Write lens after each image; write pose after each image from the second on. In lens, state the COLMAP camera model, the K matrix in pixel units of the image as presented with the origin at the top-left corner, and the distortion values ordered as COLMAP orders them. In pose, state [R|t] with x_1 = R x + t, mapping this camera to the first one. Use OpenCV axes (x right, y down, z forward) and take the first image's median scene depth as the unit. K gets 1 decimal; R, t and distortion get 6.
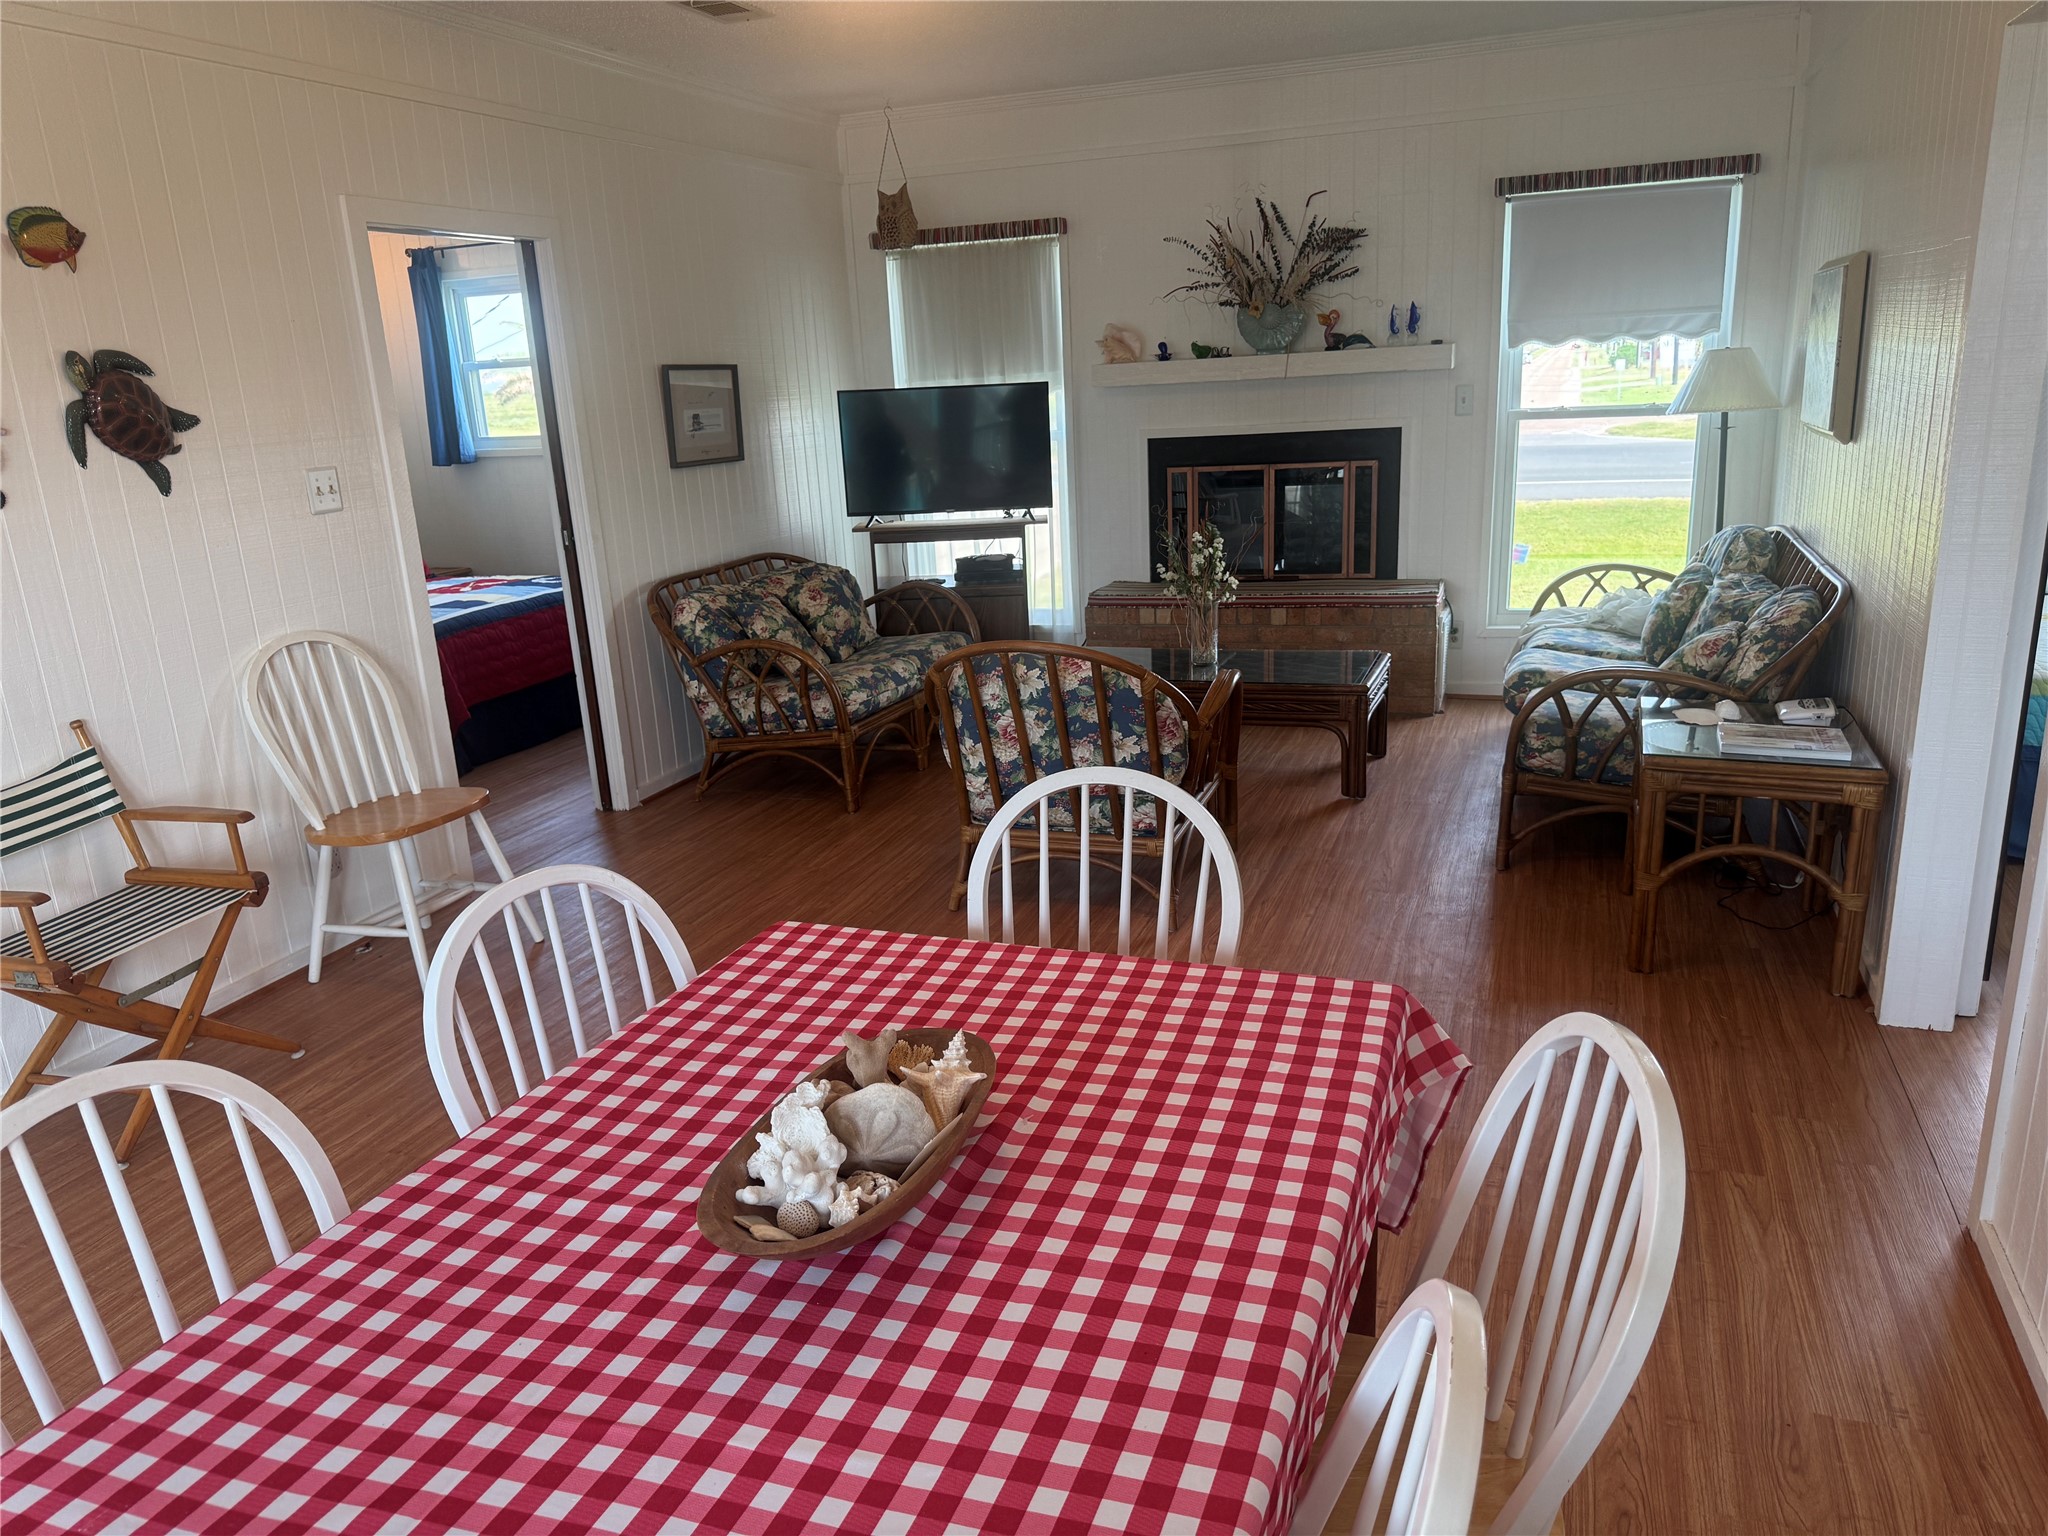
lens RADIAL K [[1421.6, 0, 997.2], [0, 1421.6, 802.1], [0, 0, 1]] dist [0.044489, -0.071585]
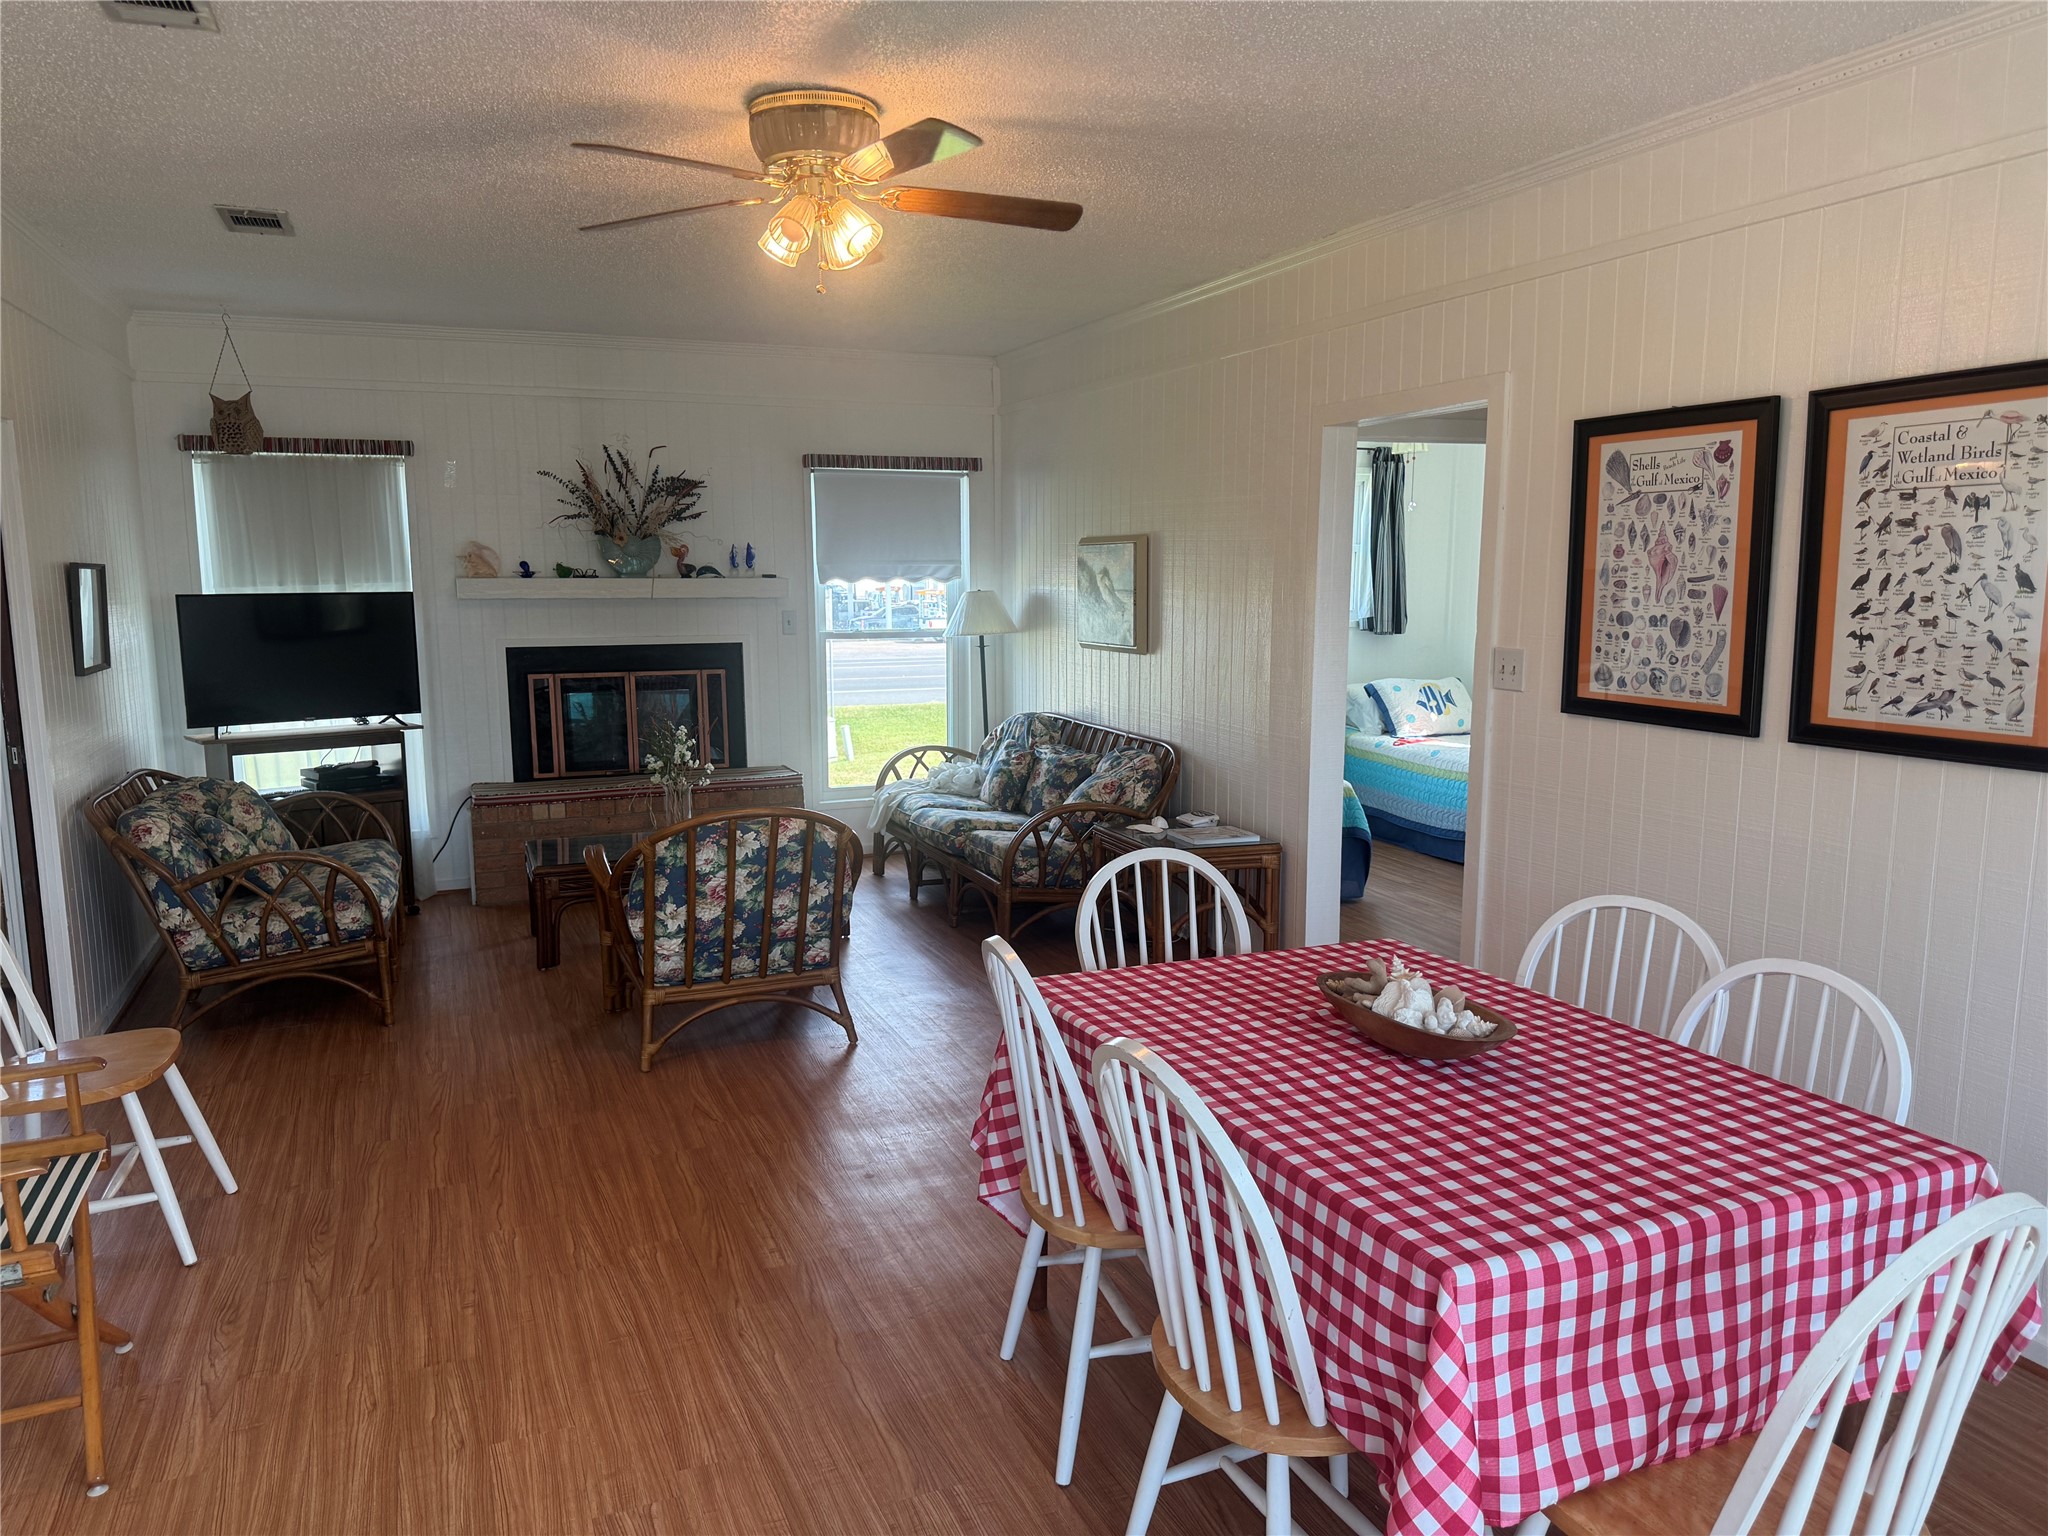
lens RADIAL K [[1421.6, 0, 1052.5], [0, 1421.6, 776.4], [0, 0, 1]] dist [0.044489, -0.071585]
pose [[0.721361, -0.051135, 0.690669, -0.390401], [0.166935, 0.980704, -0.101746, 0.014180], [-0.672139, 0.188693, 0.715978, -0.009500]]
